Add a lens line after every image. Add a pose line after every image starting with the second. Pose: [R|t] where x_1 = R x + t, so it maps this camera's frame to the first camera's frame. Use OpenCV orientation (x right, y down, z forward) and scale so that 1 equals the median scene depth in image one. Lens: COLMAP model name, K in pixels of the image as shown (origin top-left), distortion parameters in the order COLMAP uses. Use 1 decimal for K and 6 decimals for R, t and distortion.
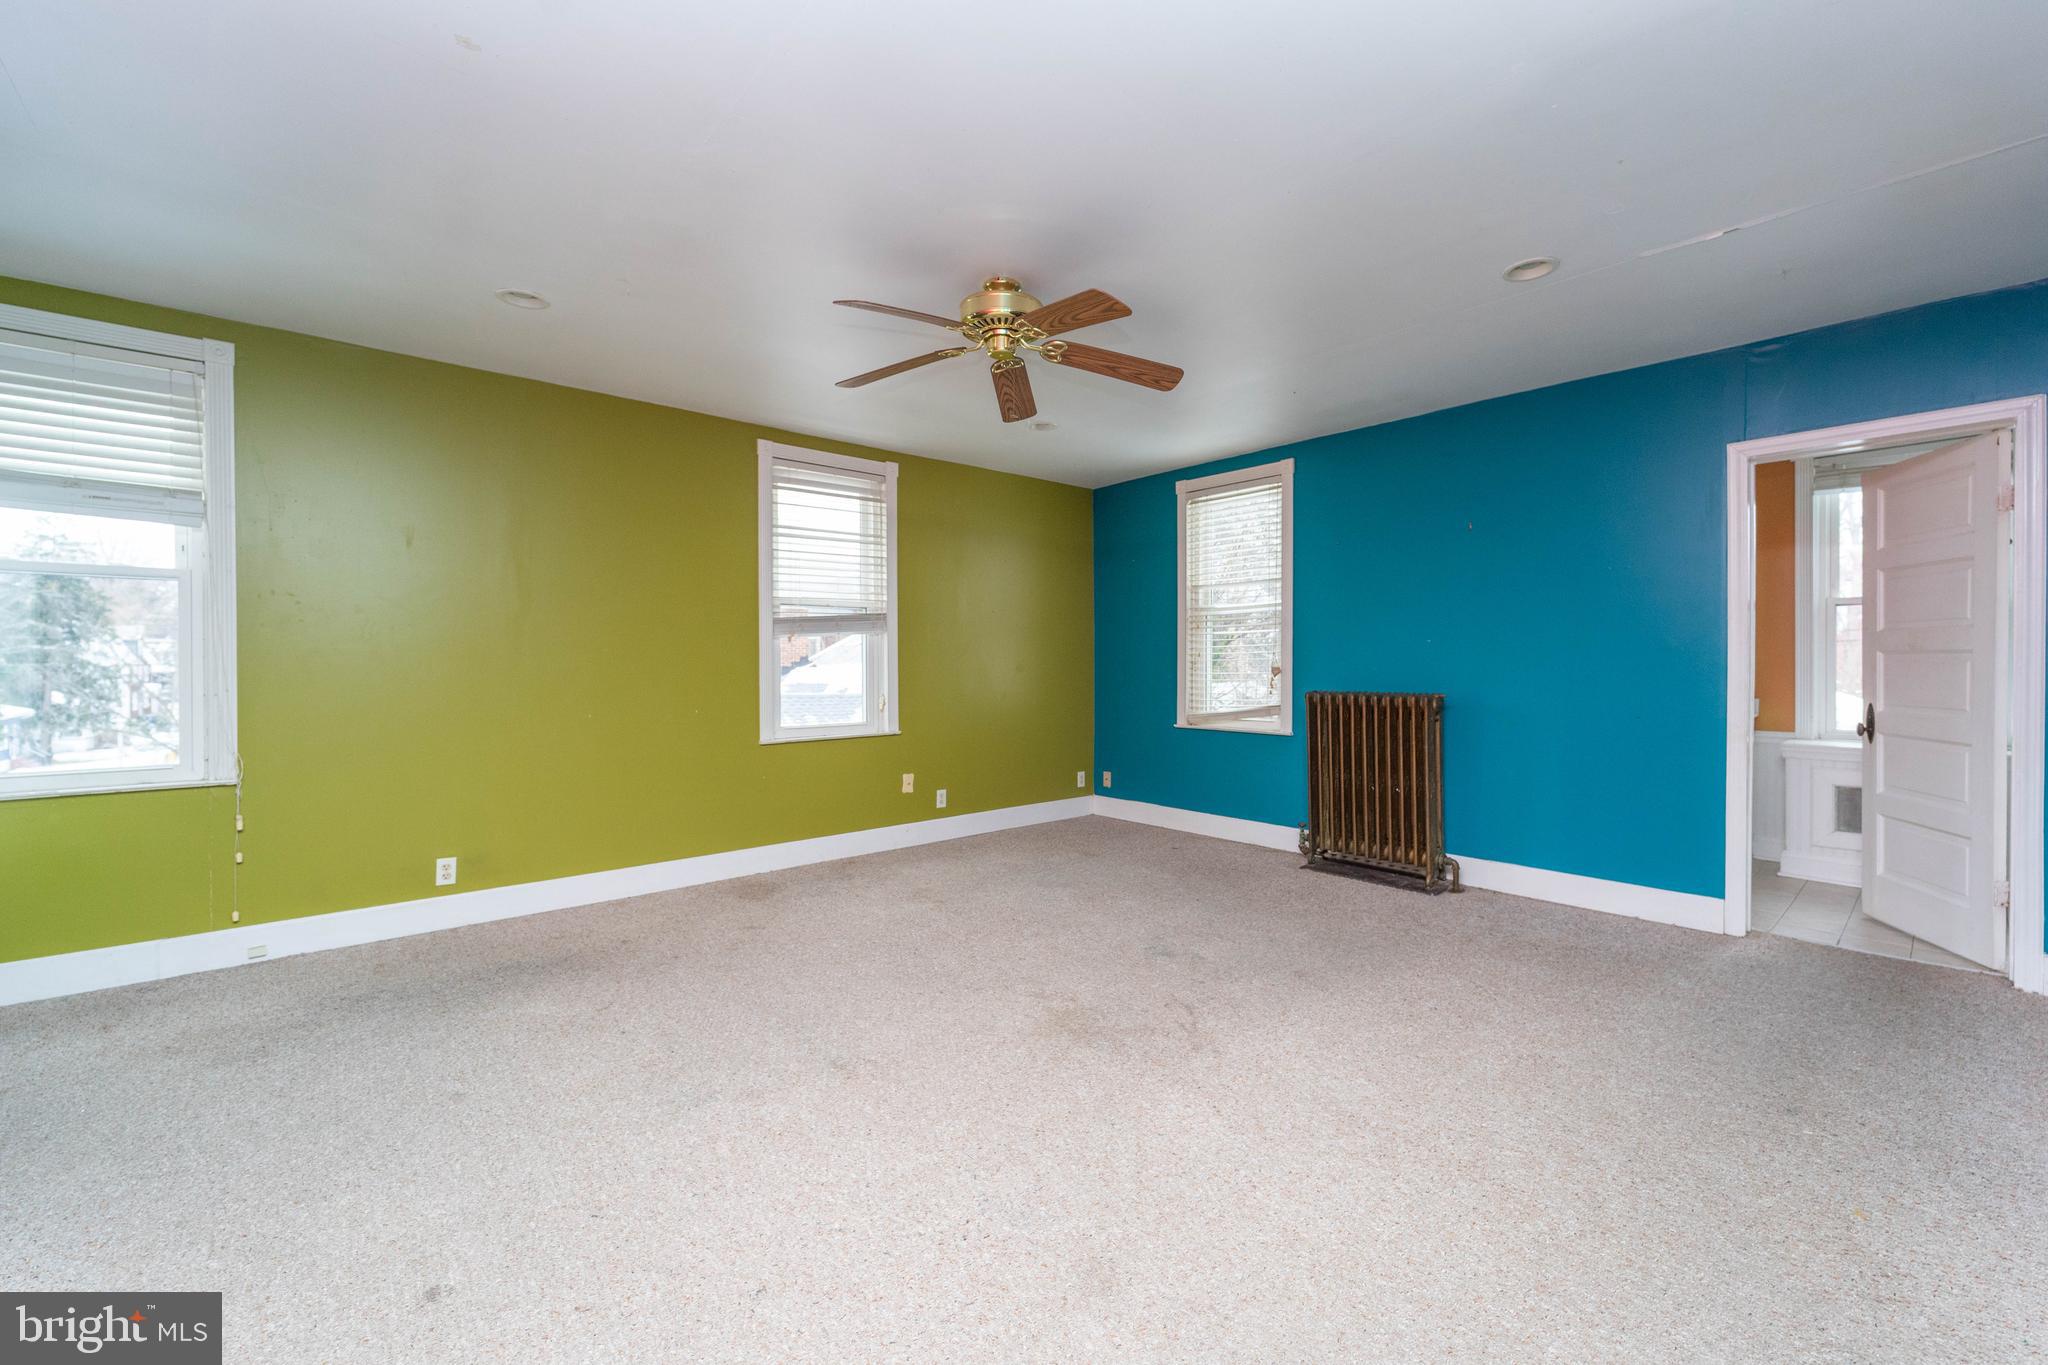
lens RADIAL K [[826.5, 0, 986.9], [0, 826.5, 678.7], [0, 0, 1]] dist [-0.009447, -0.001031]
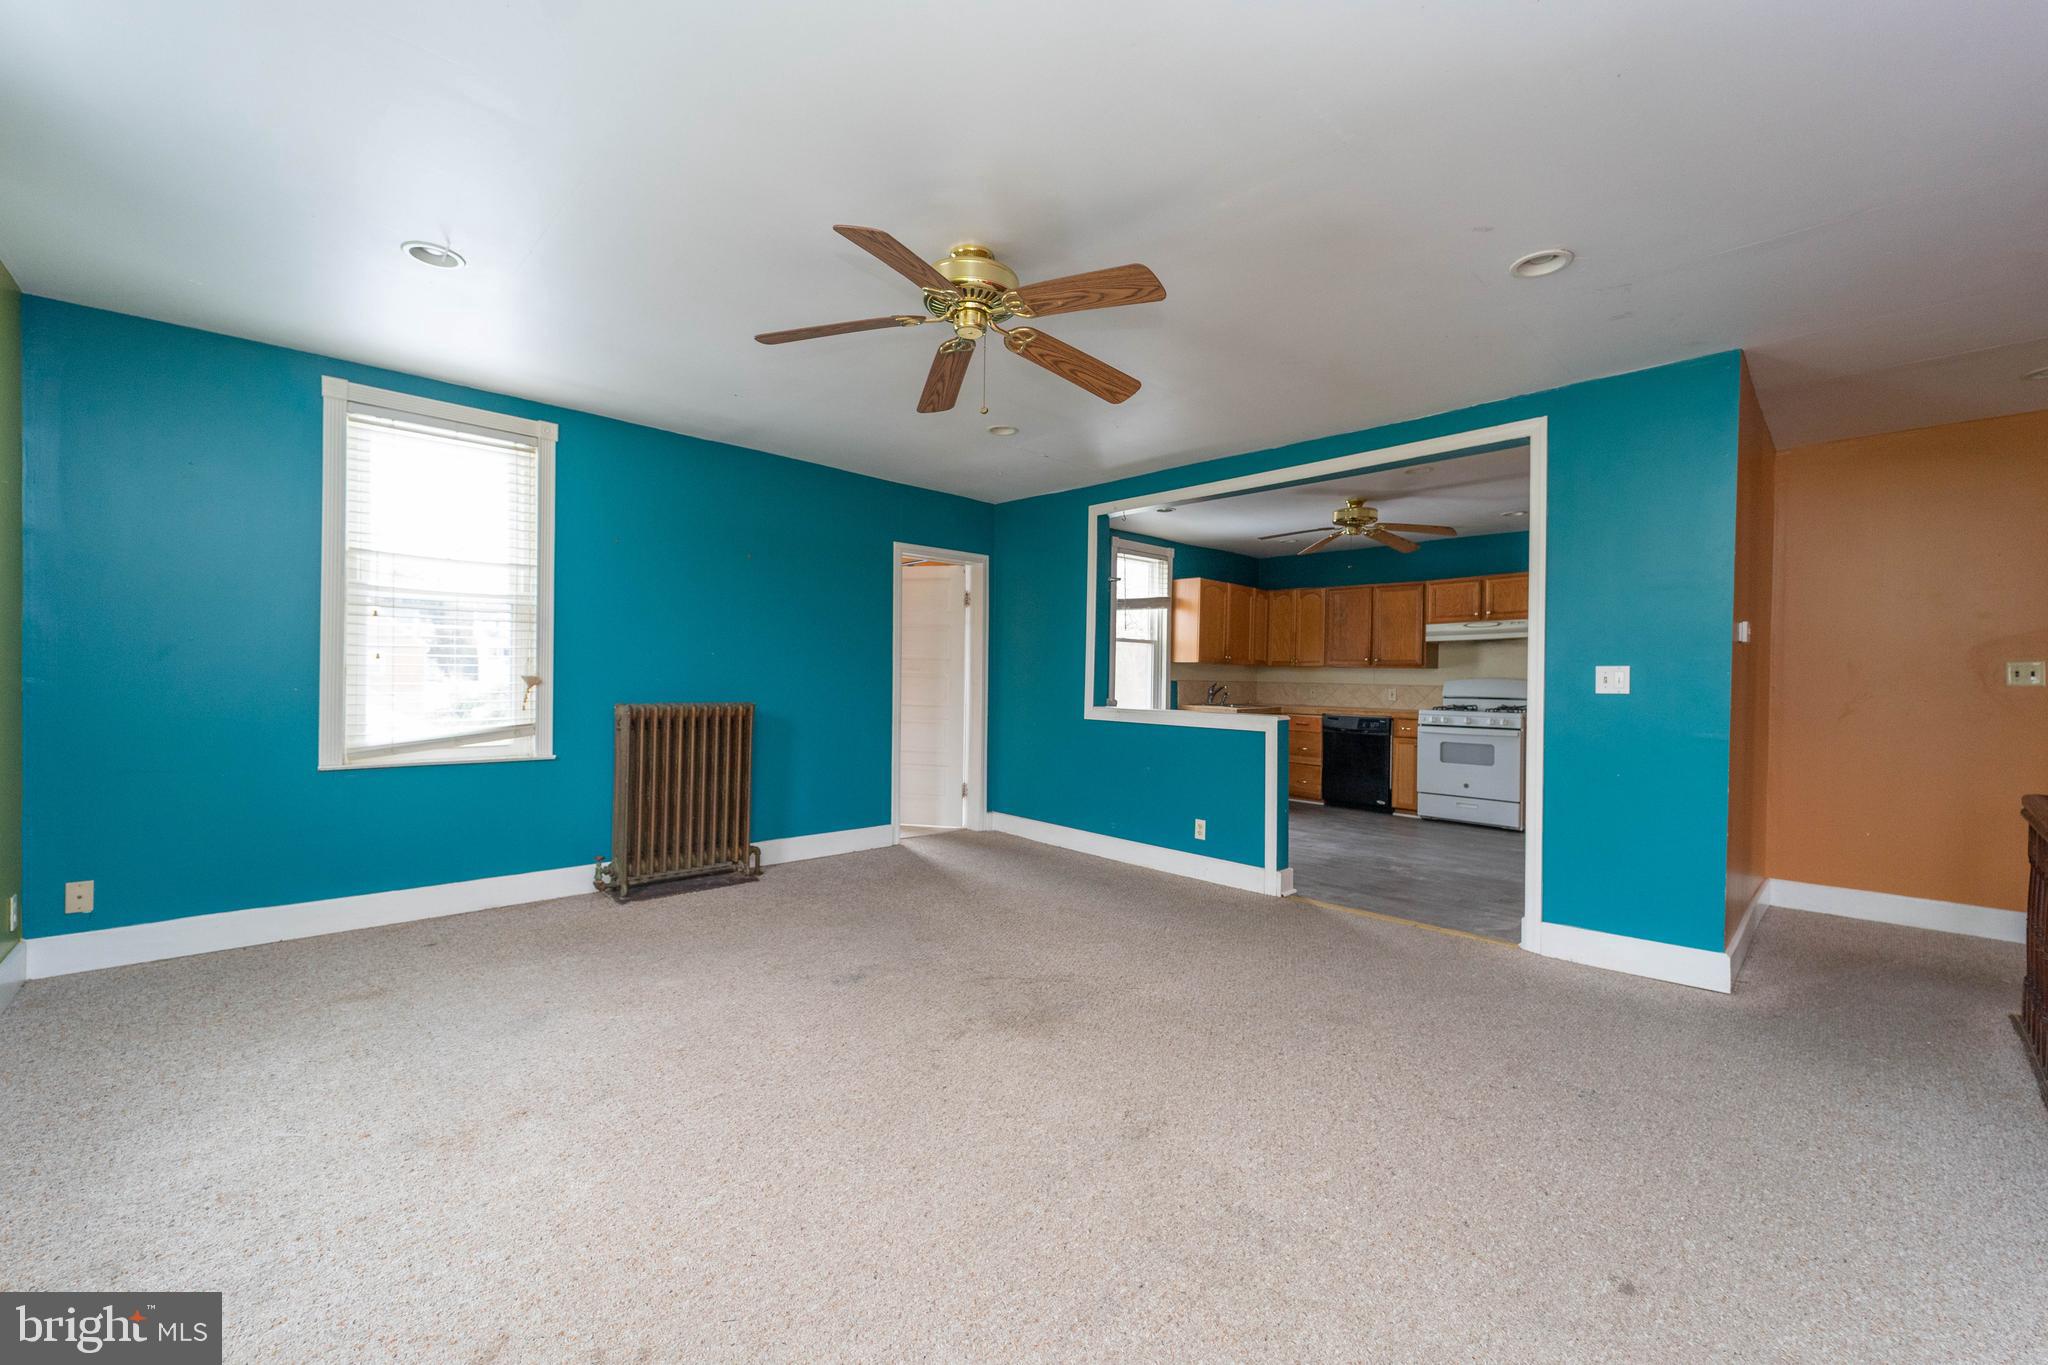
lens RADIAL K [[826.5, 0, 1076.9], [0, 826.5, 685.6], [0, 0, 1]] dist [-0.009447, -0.001031]
pose [[-0.126272, -0.006168, 0.991977, -0.568579], [0.002056, 0.999977, 0.006479, -0.009570], [-0.991994, 0.002858, -0.126256, 0.641233]]
